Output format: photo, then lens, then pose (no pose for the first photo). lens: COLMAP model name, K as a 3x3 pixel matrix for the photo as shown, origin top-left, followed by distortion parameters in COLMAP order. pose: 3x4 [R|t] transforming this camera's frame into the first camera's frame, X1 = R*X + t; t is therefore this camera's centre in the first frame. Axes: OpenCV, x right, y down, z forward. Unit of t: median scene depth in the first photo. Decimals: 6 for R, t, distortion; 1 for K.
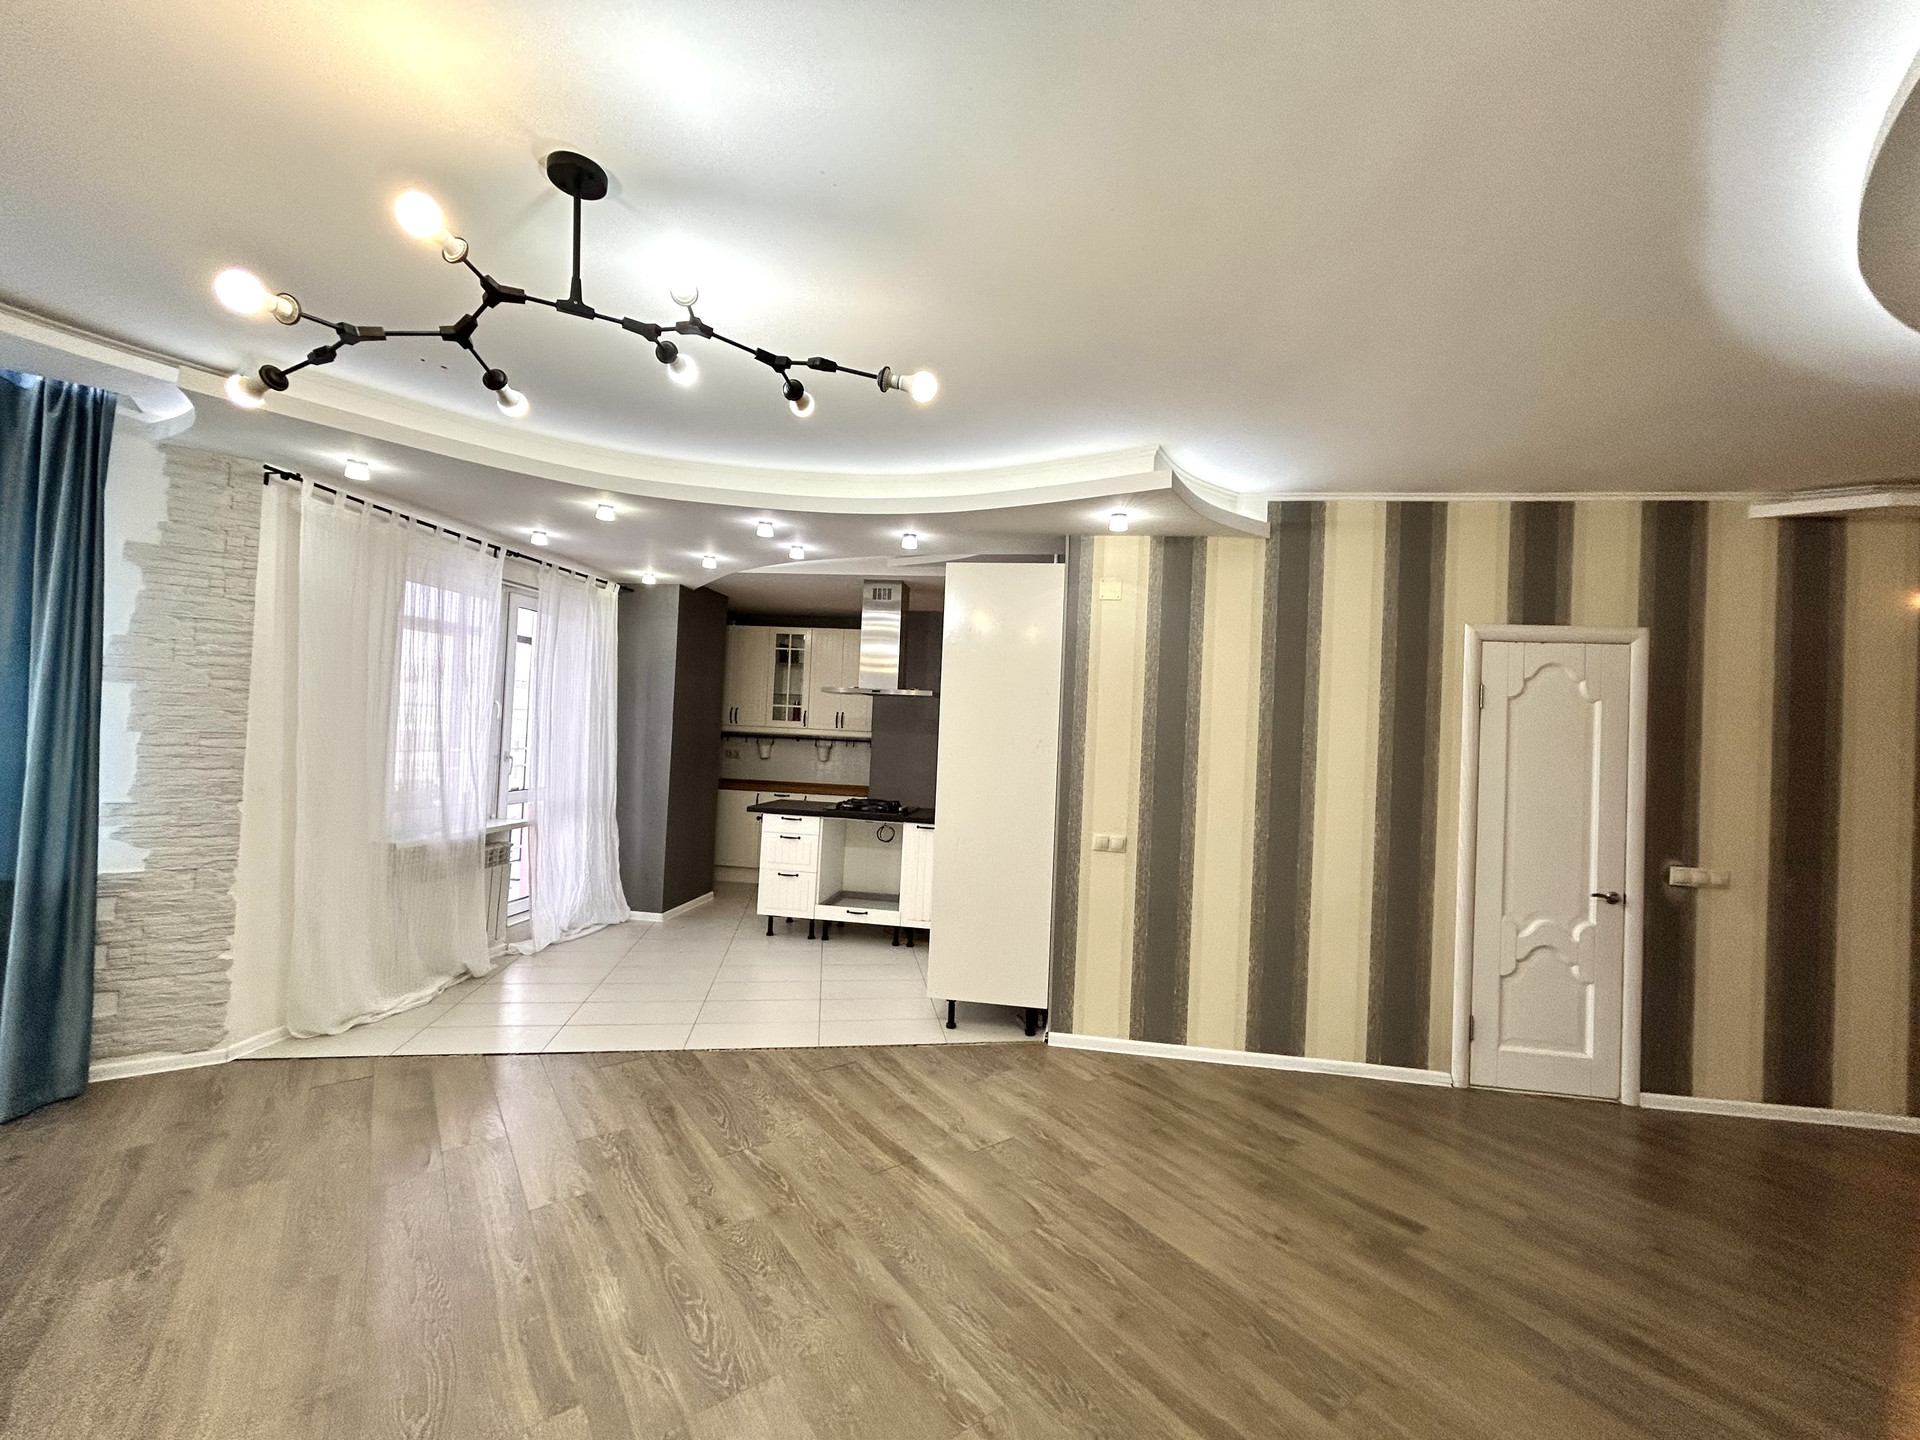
lens RADIAL K [[769.7, 0, 957.9], [0, 769.7, 716.4], [0, 0, 1]] dist [-0.002729, -0.000017]
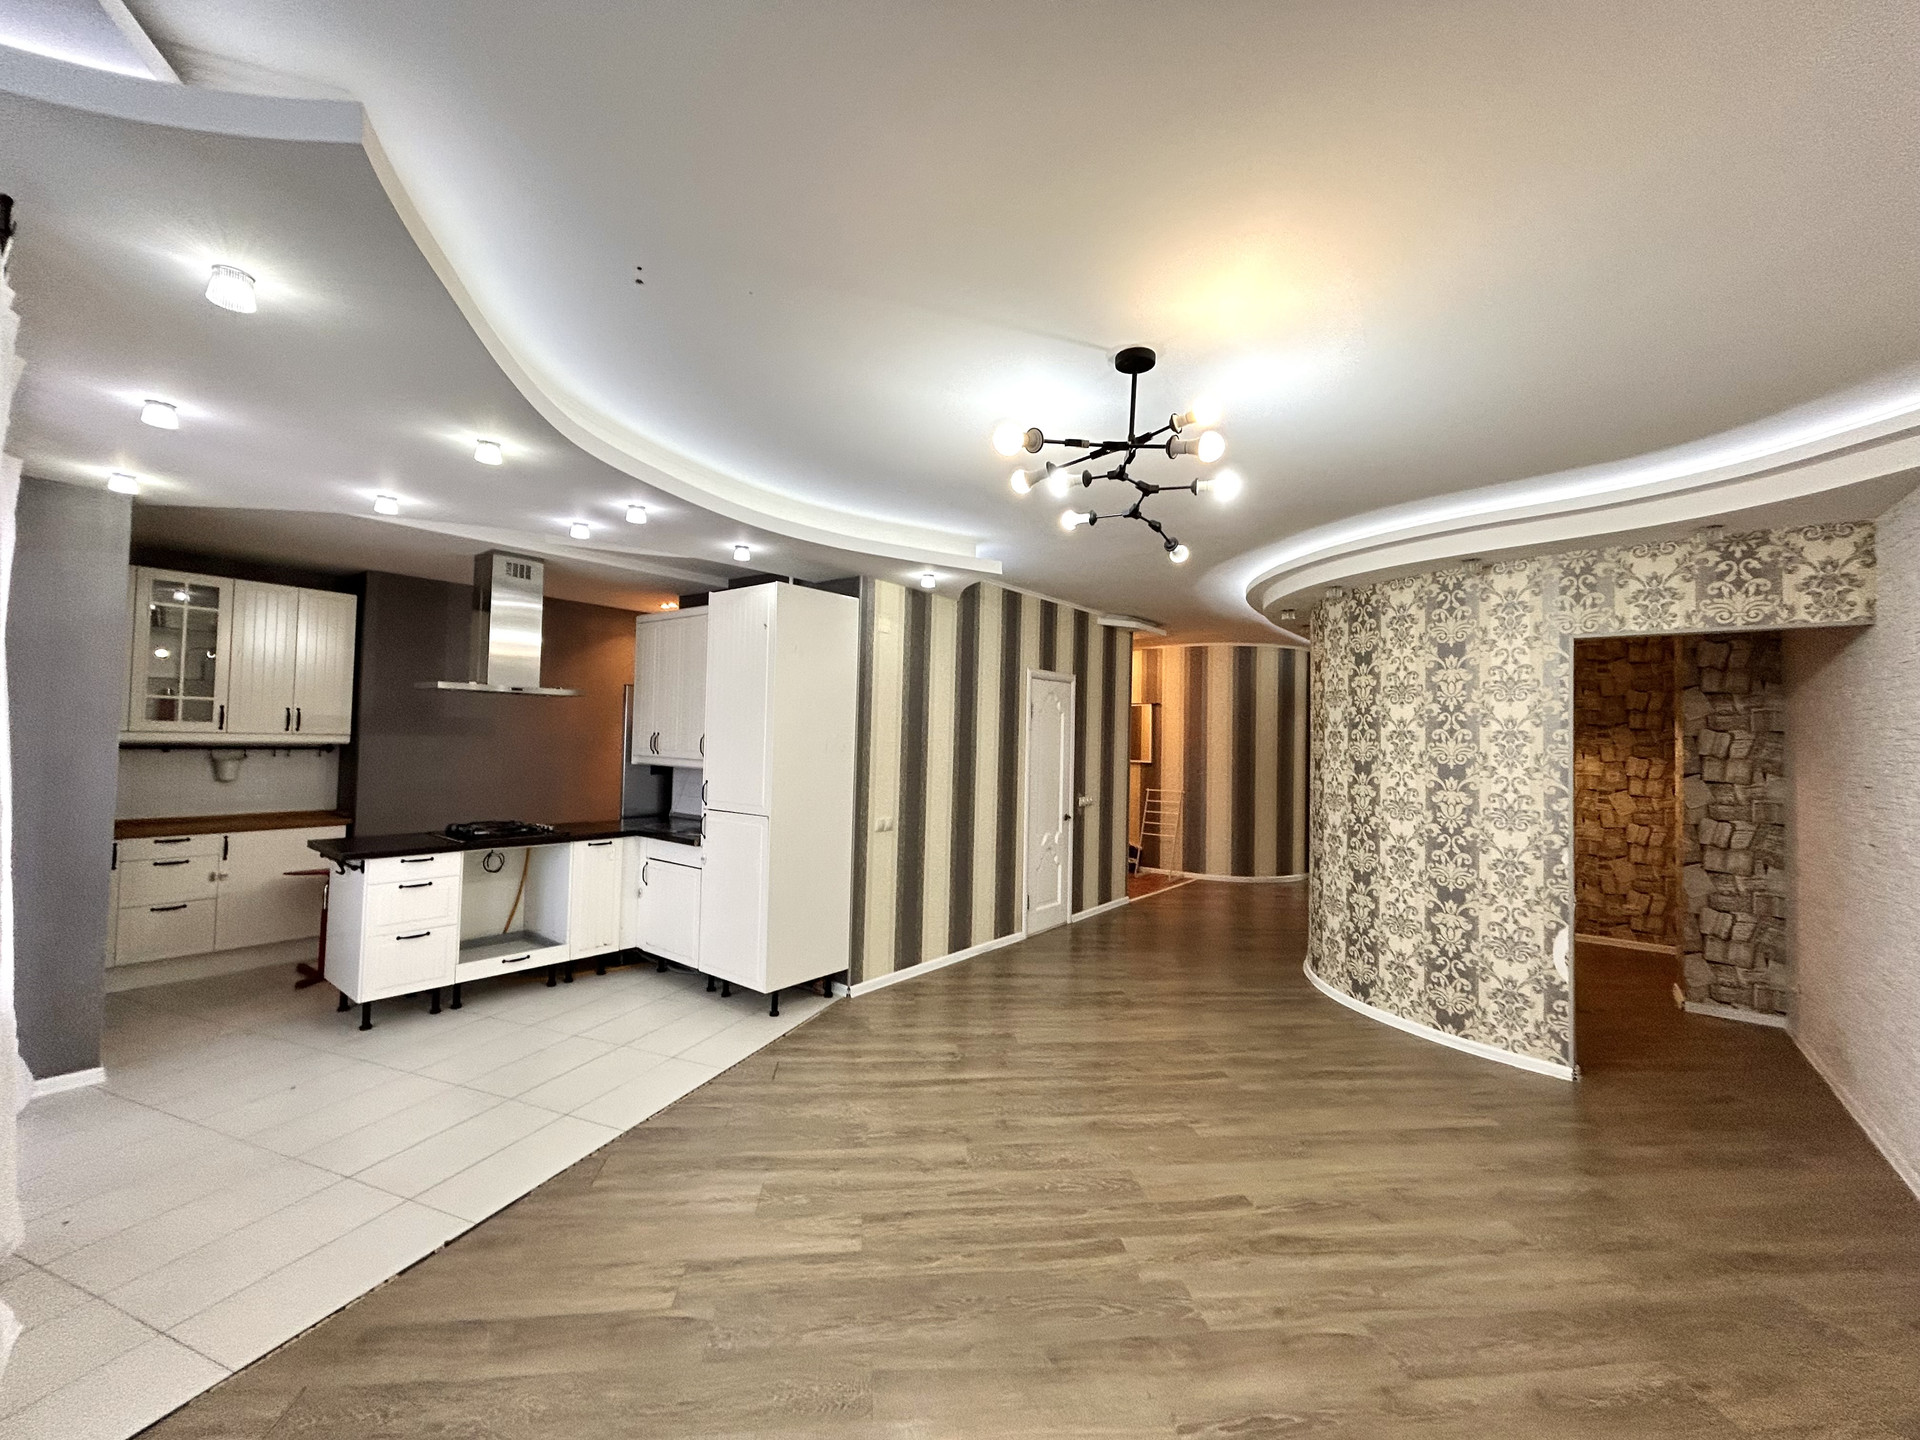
lens RADIAL K [[768.2, 0, 957.5], [0, 768.2, 716.9], [0, 0, 1]] dist [-0.001268, 0.000792]
pose [[0.505808, -0.009400, 0.862595, -0.929312], [-0.017720, 0.999616, 0.021284, -0.047219], [-0.862464, -0.026051, 0.505447, 0.284799]]
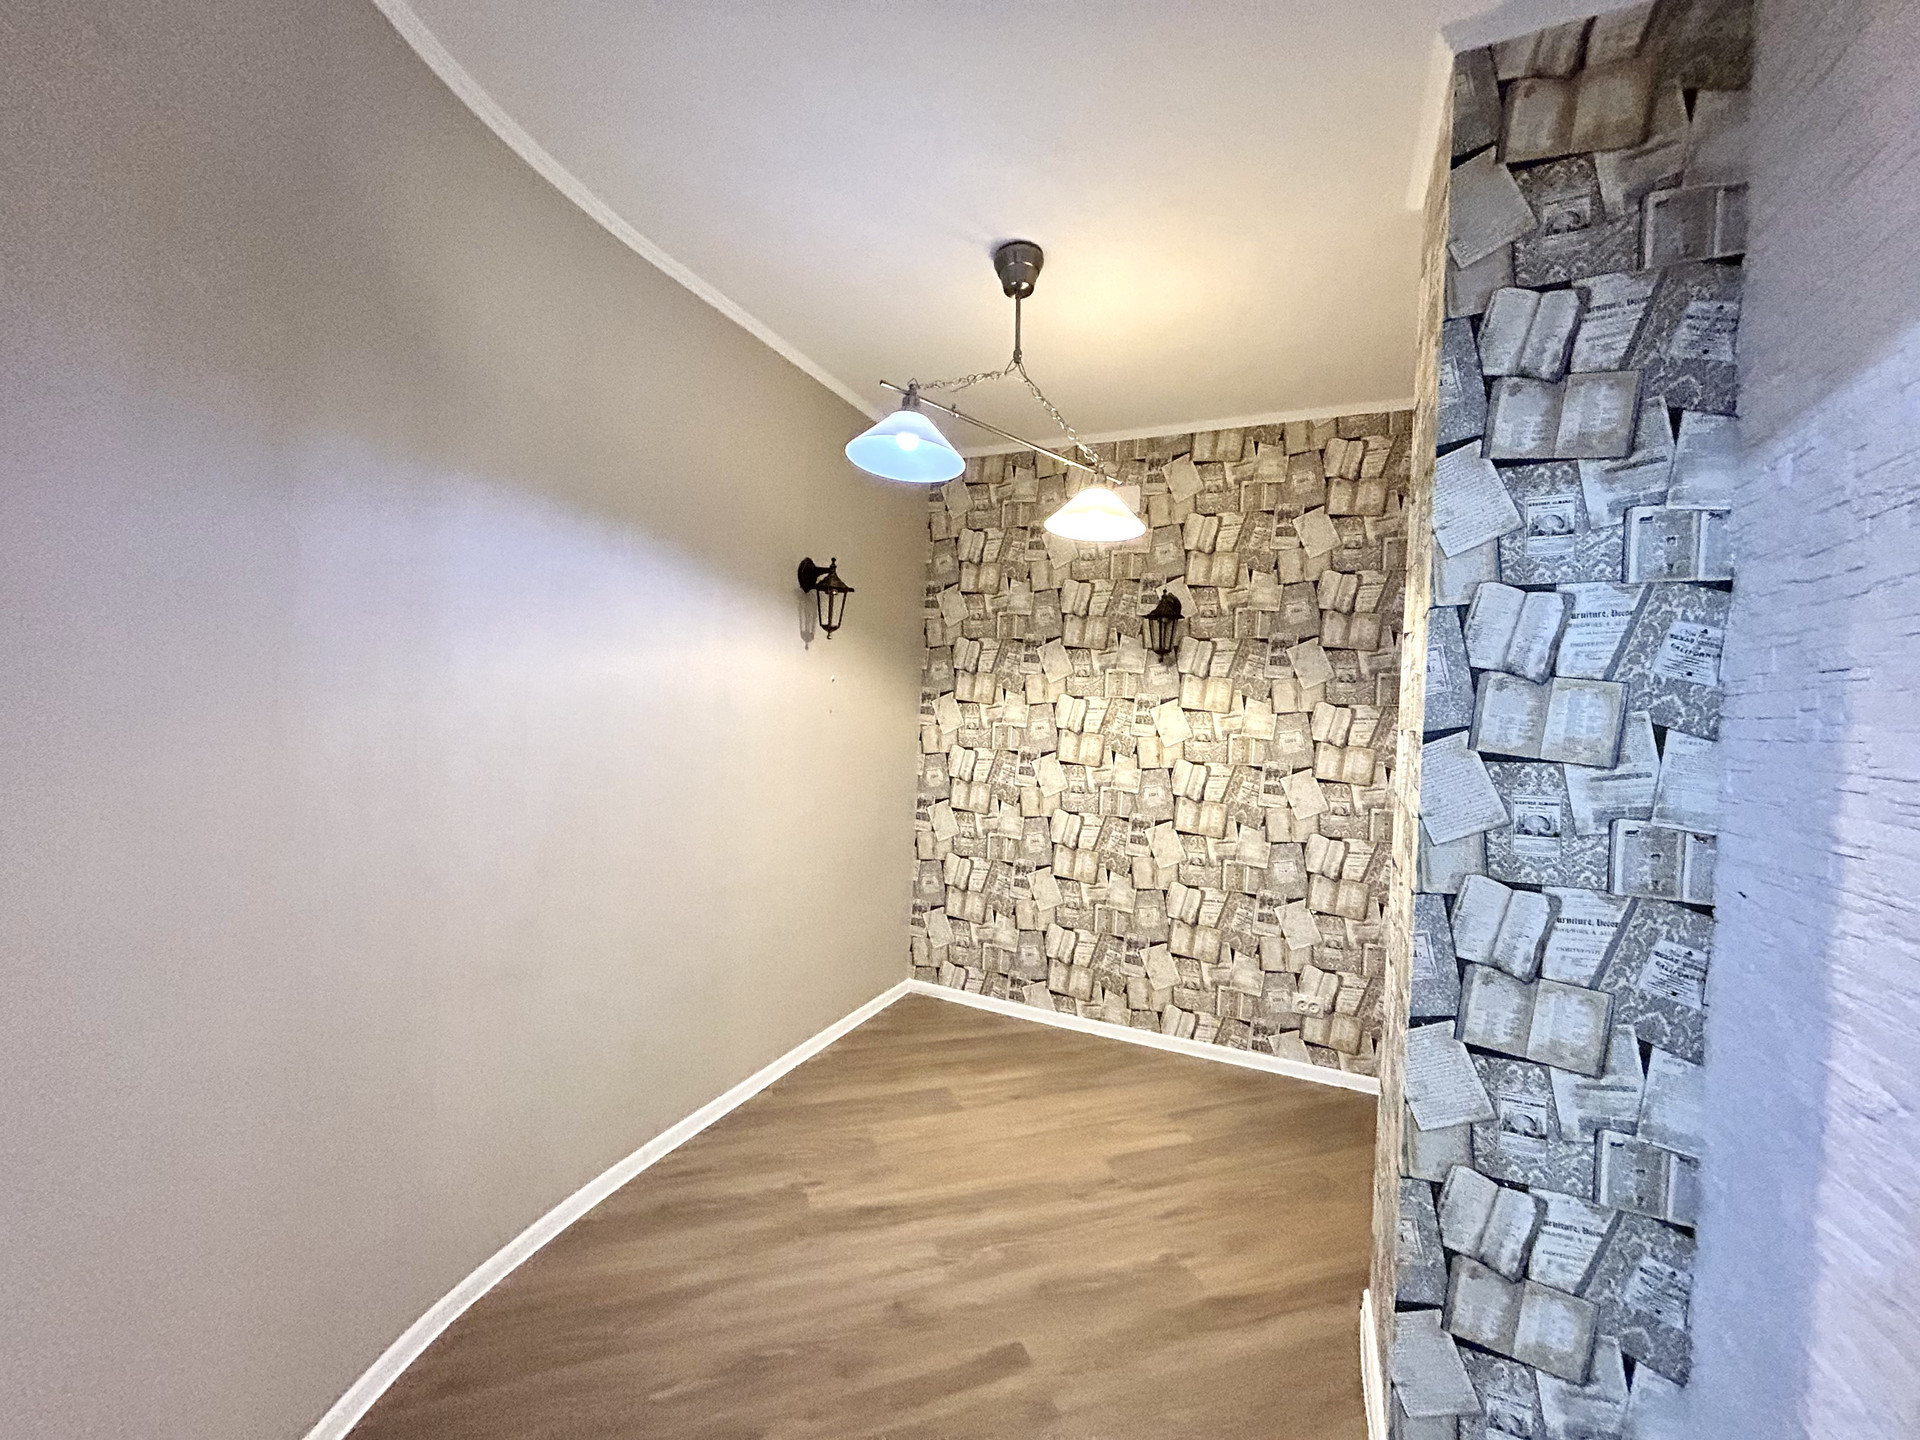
lens RADIAL K [[768.2, 0, 957.5], [0, 768.2, 716.9], [0, 0, 1]] dist [-0.001268, 0.000792]
pose [[0.287729, -0.041582, 0.956809, 0.457916], [-0.052552, 0.996866, 0.059126, 0.044217], [-0.956269, -0.067295, 0.284642, -0.023654]]
